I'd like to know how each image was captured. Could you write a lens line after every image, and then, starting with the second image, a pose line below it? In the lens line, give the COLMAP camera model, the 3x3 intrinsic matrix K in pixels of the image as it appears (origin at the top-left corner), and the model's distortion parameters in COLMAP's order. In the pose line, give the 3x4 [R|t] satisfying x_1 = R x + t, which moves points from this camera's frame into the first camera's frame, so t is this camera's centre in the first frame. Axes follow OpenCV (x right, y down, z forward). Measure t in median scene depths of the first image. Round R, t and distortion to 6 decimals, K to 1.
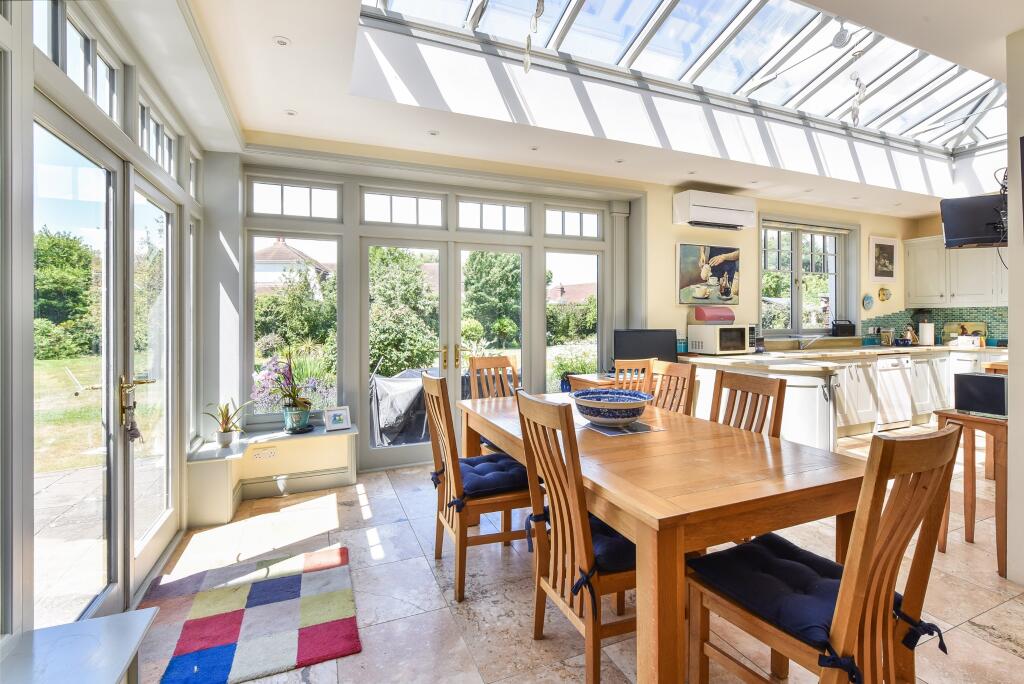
lens RADIAL K [[456.9, 0, 512.9], [0, 456.9, 316.9], [0, 0, 1]] dist [-0.017711, 0.000772]
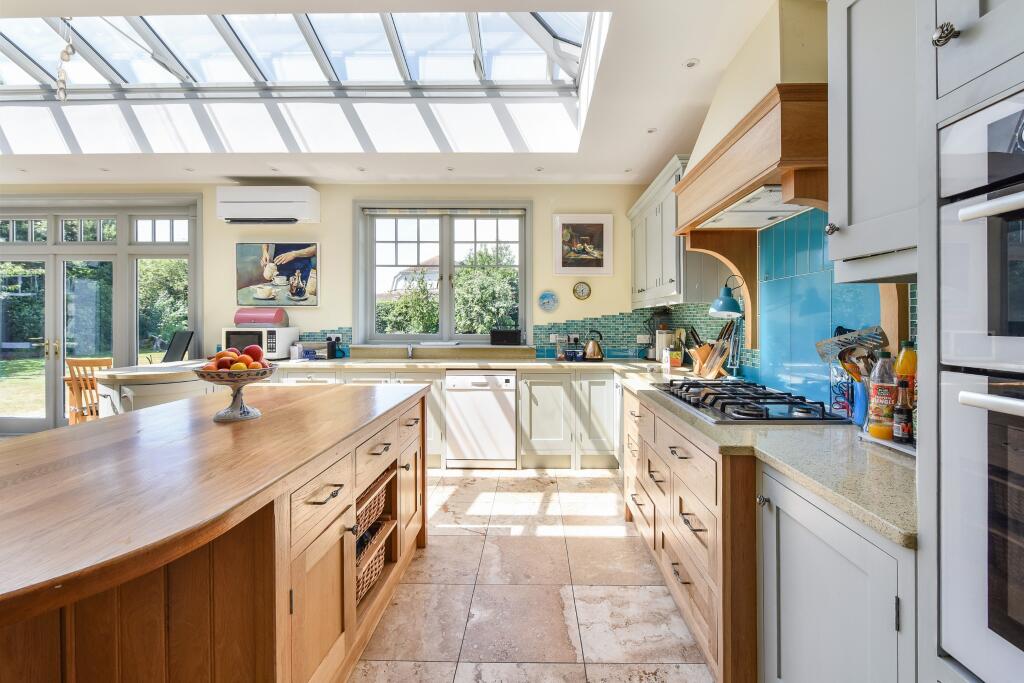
lens RADIAL K [[418.9, 0, 536.3], [0, 418.9, 322.0], [0, 0, 1]] dist [-0.015890, -0.001831]
pose [[0.923362, 0.010408, -0.383789, 1.141723], [-0.007221, 0.999926, 0.009744, -0.004935], [0.383862, -0.006226, 0.923370, 0.372588]]
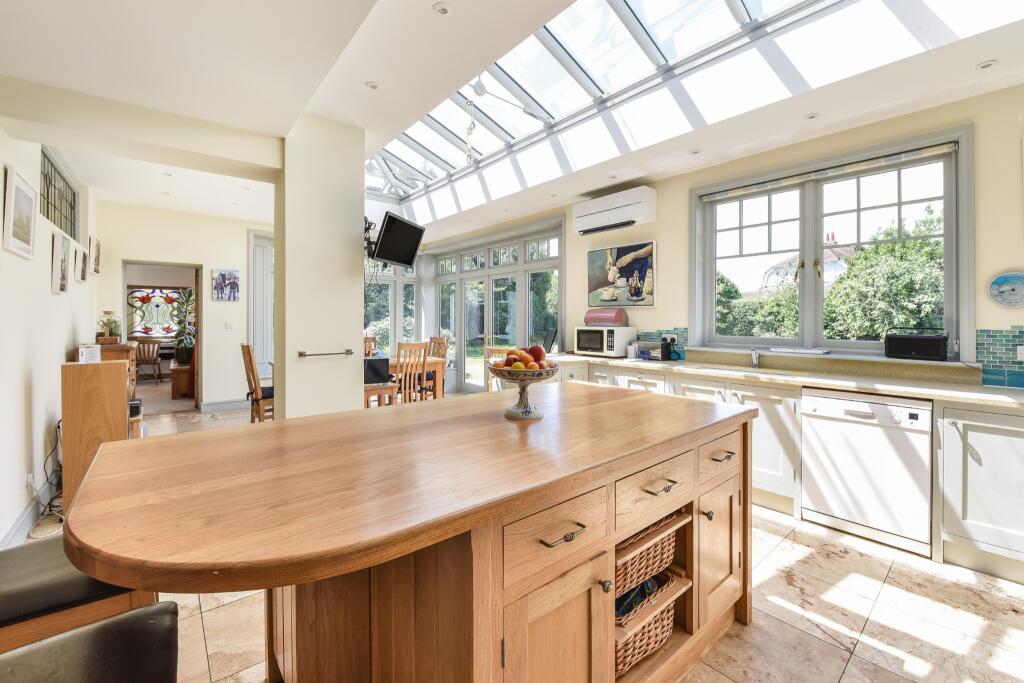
lens RADIAL K [[418.9, 0, 510.8], [0, 418.9, 321.8], [0, 0, 1]] dist [-0.015890, -0.001831]
pose [[0.298265, 0.012708, -0.954398, 1.118829], [-0.002233, 0.999918, 0.012616, -0.003776], [0.954480, -0.001632, 0.298269, 0.456960]]
